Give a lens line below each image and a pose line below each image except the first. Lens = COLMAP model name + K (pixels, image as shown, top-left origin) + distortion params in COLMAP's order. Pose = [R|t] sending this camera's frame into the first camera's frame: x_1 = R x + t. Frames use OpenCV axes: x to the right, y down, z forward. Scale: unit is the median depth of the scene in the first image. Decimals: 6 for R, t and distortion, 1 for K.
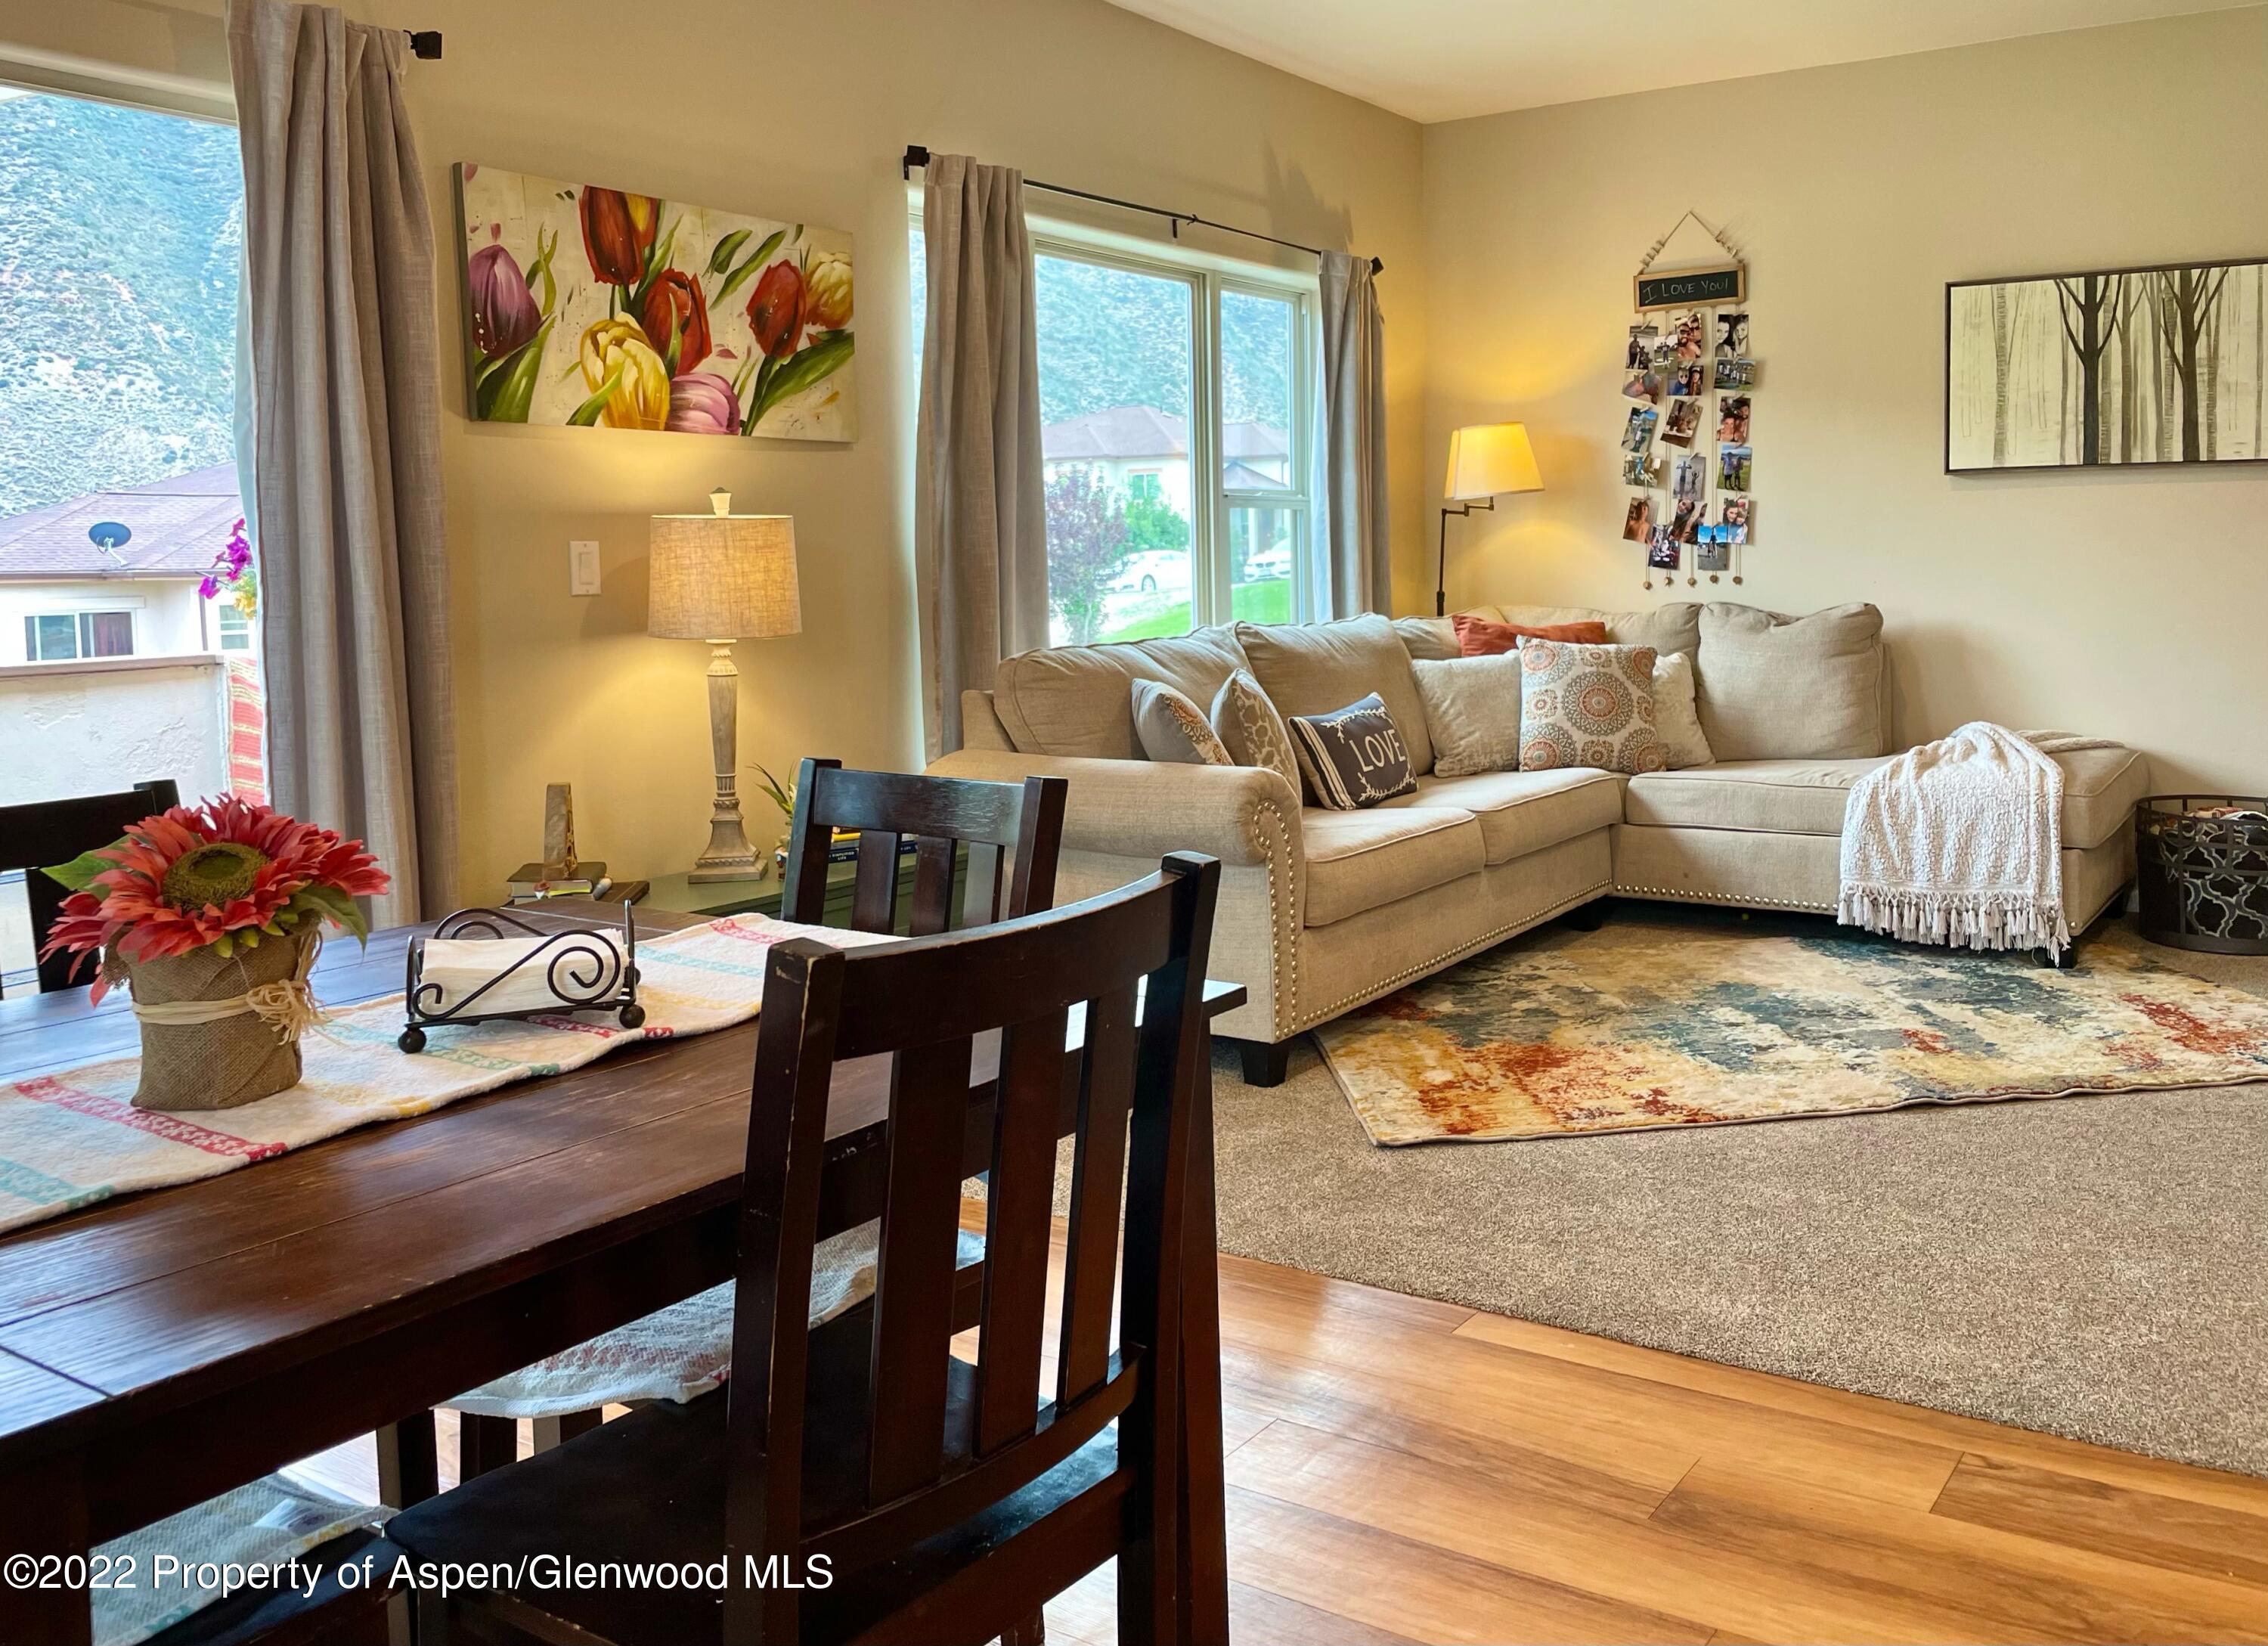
lens RADIAL K [[1874.3, 0, 1381.8], [0, 1874.3, 675.5], [0, 0, 1]] dist [0.047699, 0.004441]
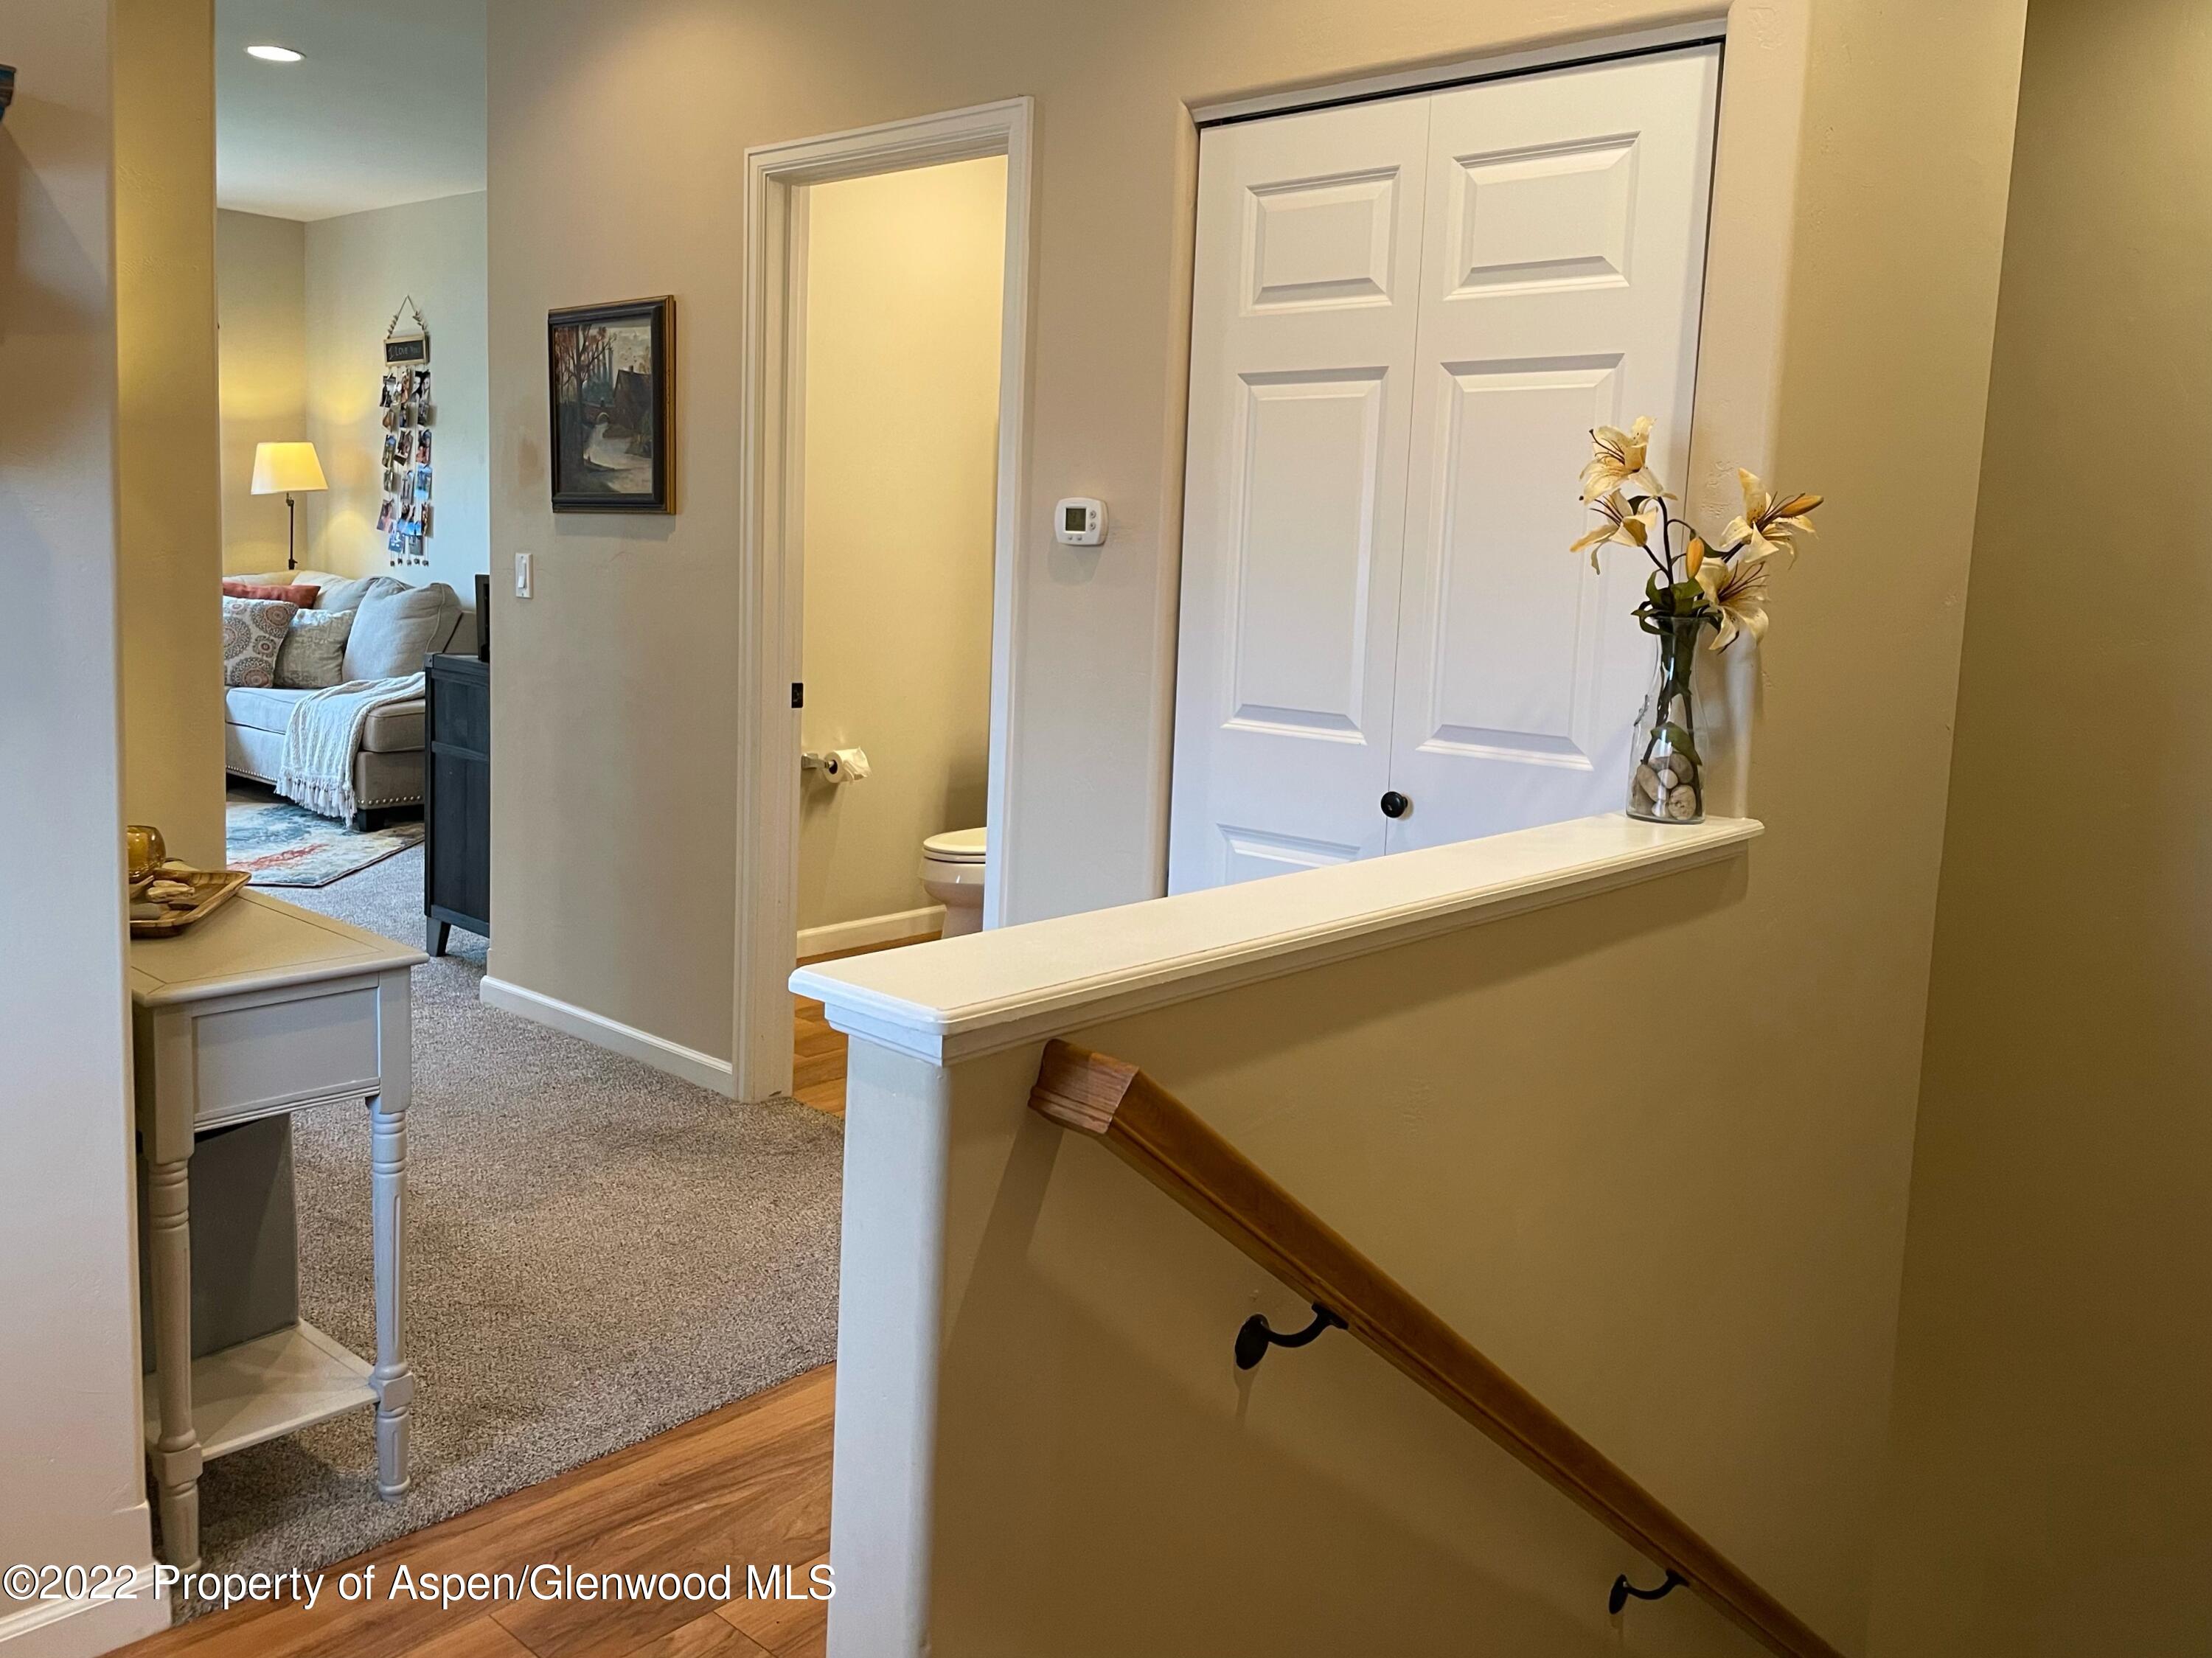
lens RADIAL K [[1719.5, 0, 1105.9], [0, 1719.5, 754.0], [0, 0, 1]] dist [0.062372, -0.152271]
pose [[0.982344, 0.079260, -0.169465, 1.161684], [-0.069728, 0.995669, 0.061487, -0.029774], [0.173605, -0.048585, 0.983616, -0.235406]]
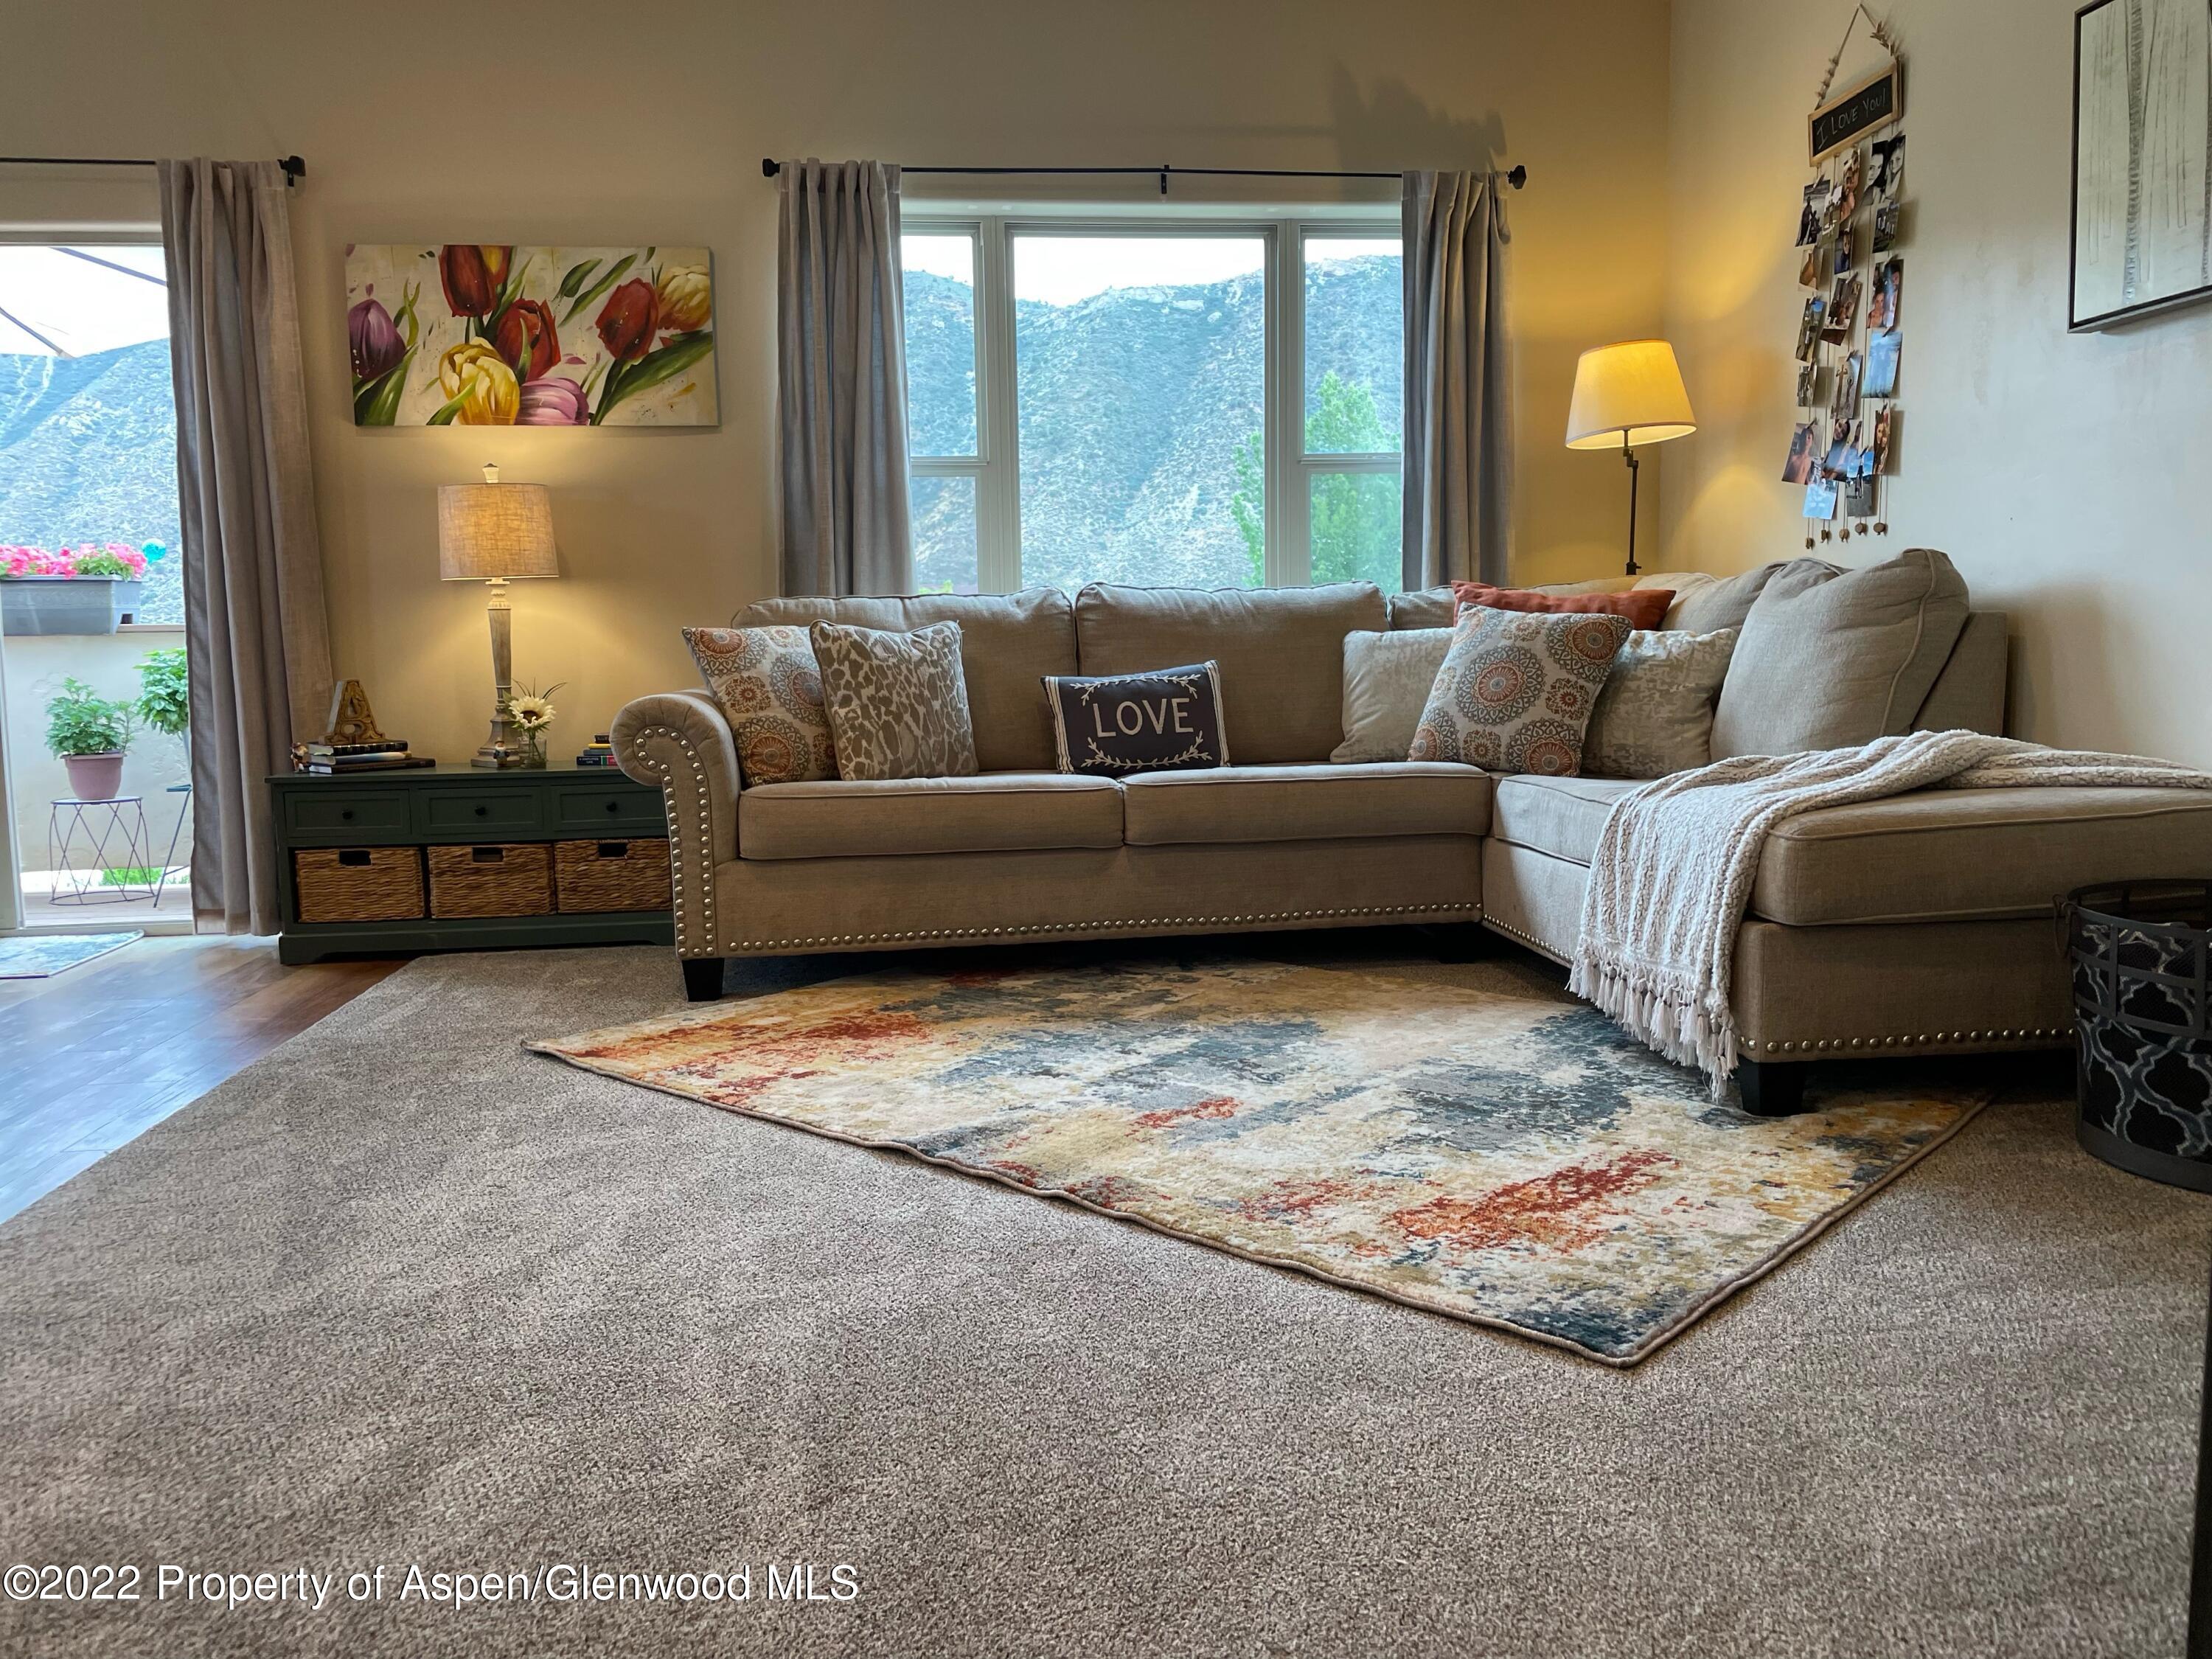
lens RADIAL K [[1677.8, 0, 1123.3], [0, 1677.8, 796.1], [0, 0, 1]] dist [0.091999, -0.123854]
pose [[0.602424, 0.079926, -0.794165, 0.671035], [-0.045434, 0.996794, 0.065855, 0.024725], [0.796882, -0.003590, 0.604124, 0.500229]]
